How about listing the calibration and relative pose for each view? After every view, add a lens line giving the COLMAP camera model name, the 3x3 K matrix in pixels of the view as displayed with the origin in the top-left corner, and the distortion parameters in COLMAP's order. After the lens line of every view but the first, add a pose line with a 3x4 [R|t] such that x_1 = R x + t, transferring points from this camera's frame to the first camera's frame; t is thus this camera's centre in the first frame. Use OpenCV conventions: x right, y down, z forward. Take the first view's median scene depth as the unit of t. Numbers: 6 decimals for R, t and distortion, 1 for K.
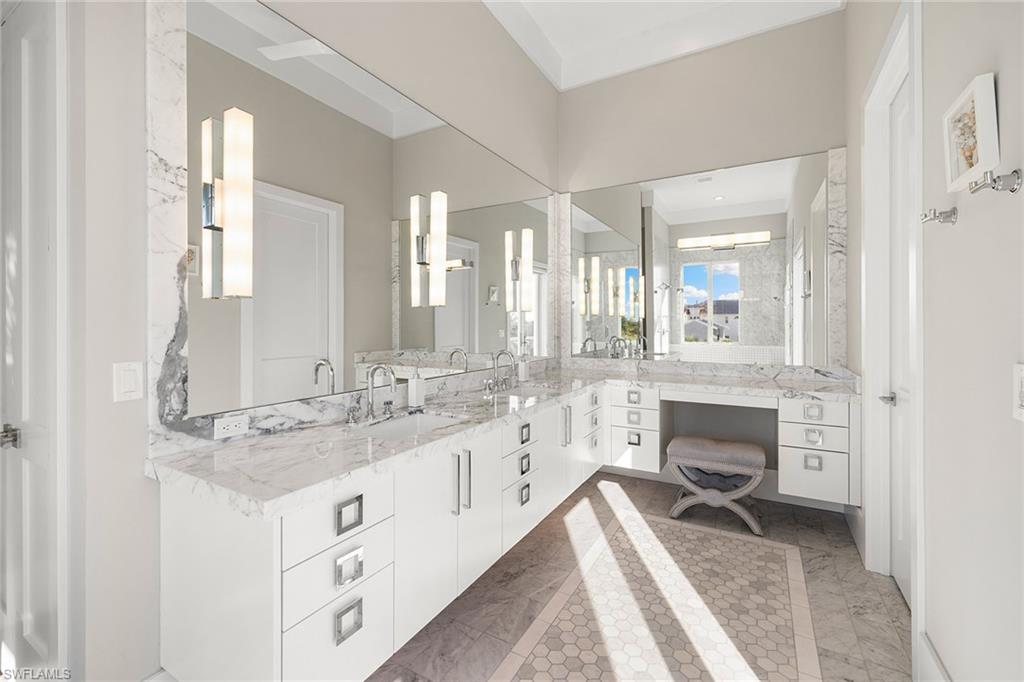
lens RADIAL K [[434.7, 0, 510.0], [0, 434.7, 332.6], [0, 0, 1]] dist [-0.000849, 0.000231]
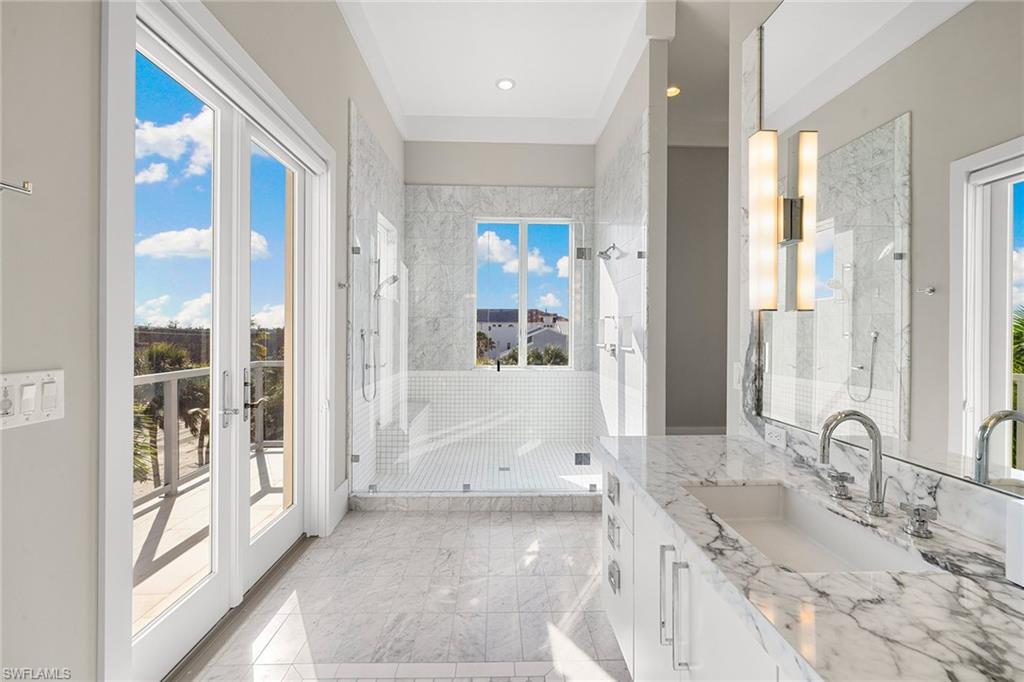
lens RADIAL K [[434.7, 0, 512.6], [0, 434.7, 333.6], [0, 0, 1]] dist [-0.000849, 0.000231]
pose [[-0.845617, -0.000815, -0.533790, 0.268001], [-0.014010, 0.999688, 0.020669, -0.023355], [0.533606, 0.024957, -0.845365, 0.954664]]
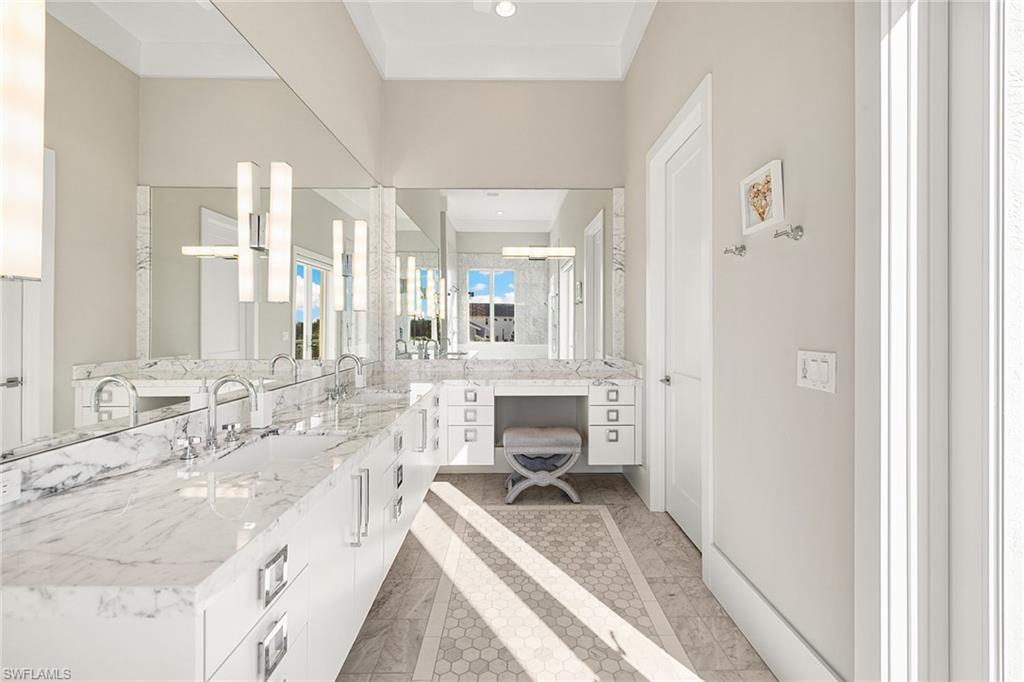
lens RADIAL K [[434.7, 0, 513.9], [0, 434.7, 332.3], [0, 0, 1]] dist [-0.000849, 0.000231]
pose [[0.860456, -0.006314, 0.509486, -0.200168], [0.008402, 0.999963, -0.001797, 0.000484], [-0.509456, 0.005827, 0.860477, 0.069511]]
